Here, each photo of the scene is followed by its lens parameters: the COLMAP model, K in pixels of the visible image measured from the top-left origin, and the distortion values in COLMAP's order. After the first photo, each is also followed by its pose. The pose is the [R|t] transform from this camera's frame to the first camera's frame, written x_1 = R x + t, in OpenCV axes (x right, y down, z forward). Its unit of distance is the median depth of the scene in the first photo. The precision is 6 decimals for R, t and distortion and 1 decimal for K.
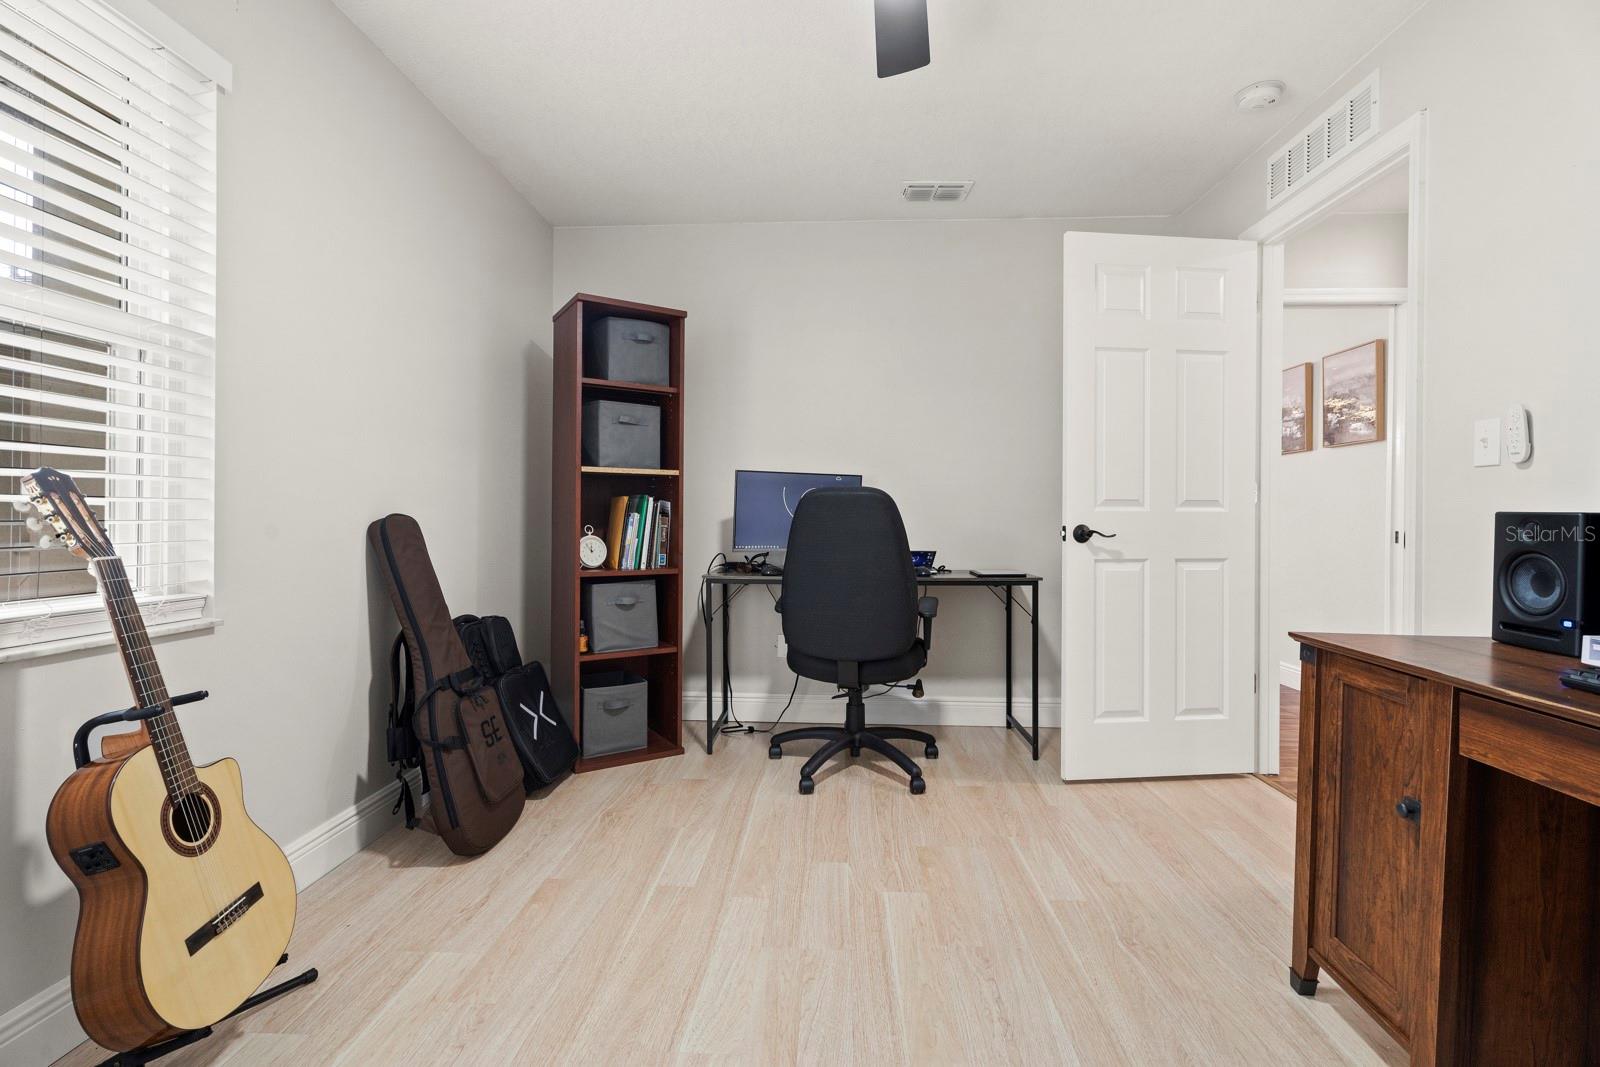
lens RADIAL K [[726.5, 0, 794.0], [0, 726.5, 525.4], [0, 0, 1]] dist [0.002226, -0.000072]
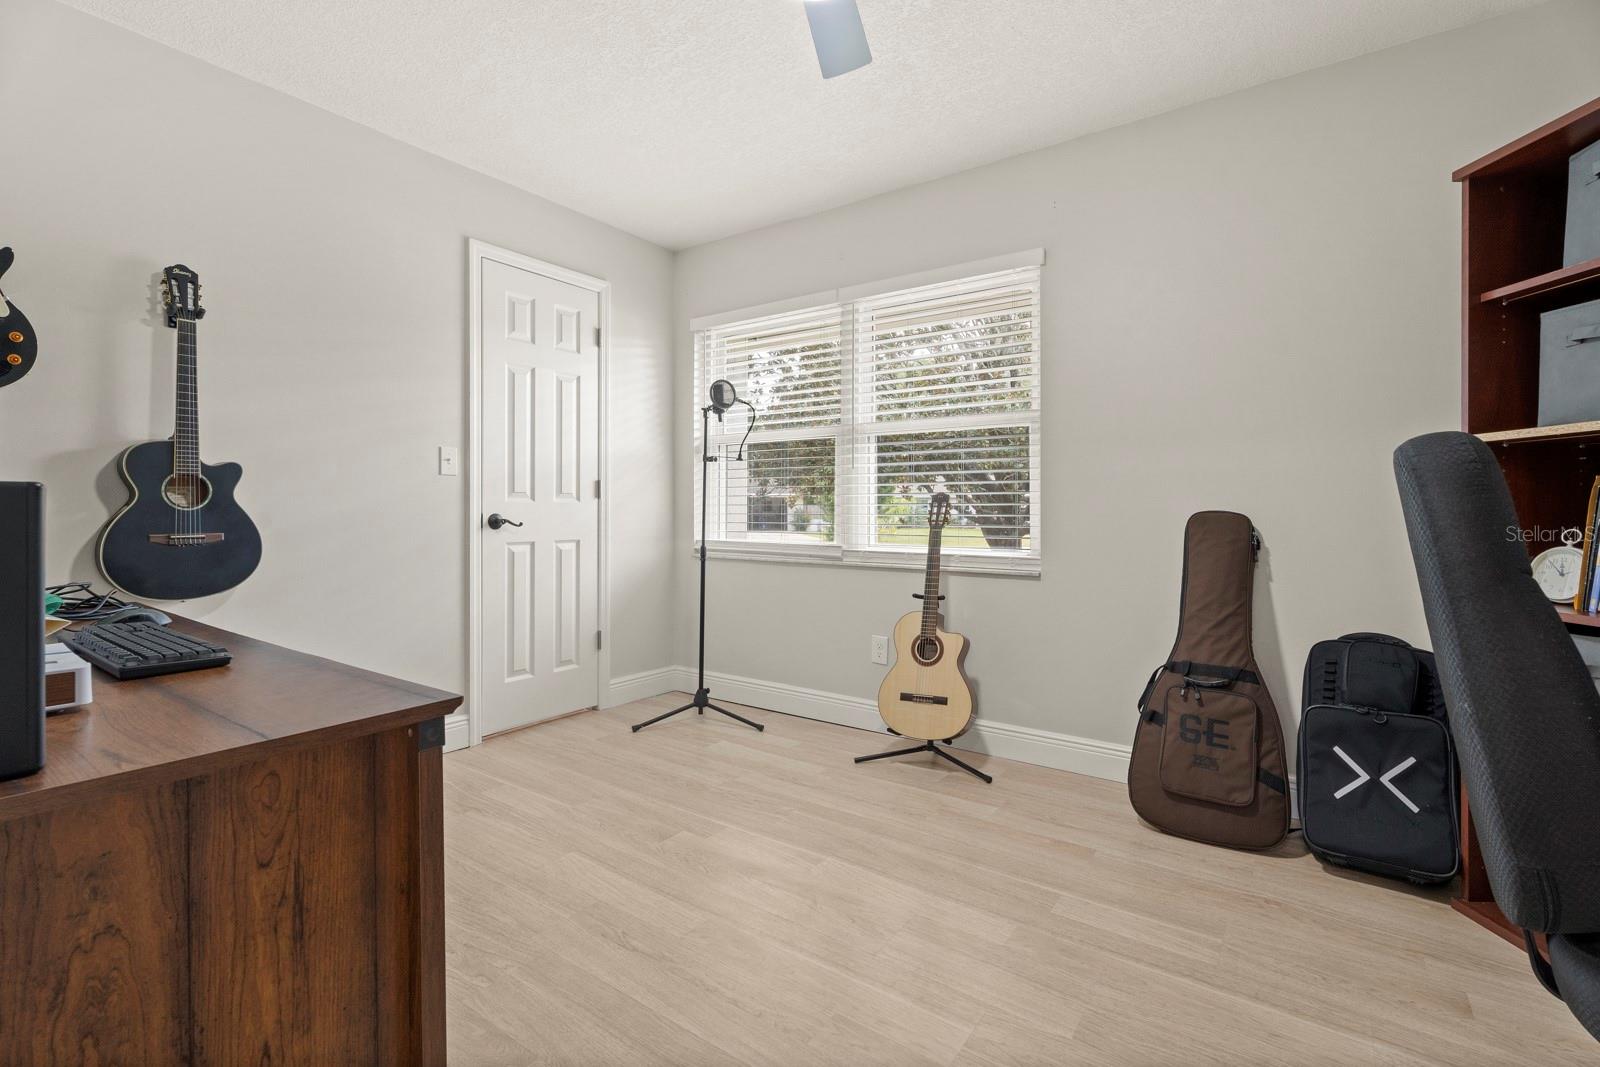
lens RADIAL K [[726.5, 0, 794.4], [0, 726.5, 525.7], [0, 0, 1]] dist [0.002226, -0.000072]
pose [[-0.544092, 0.006117, -0.839003, 0.772188], [-0.017339, 0.999678, 0.018533, -0.002833], [0.838846, 0.024631, -0.543811, 1.162557]]
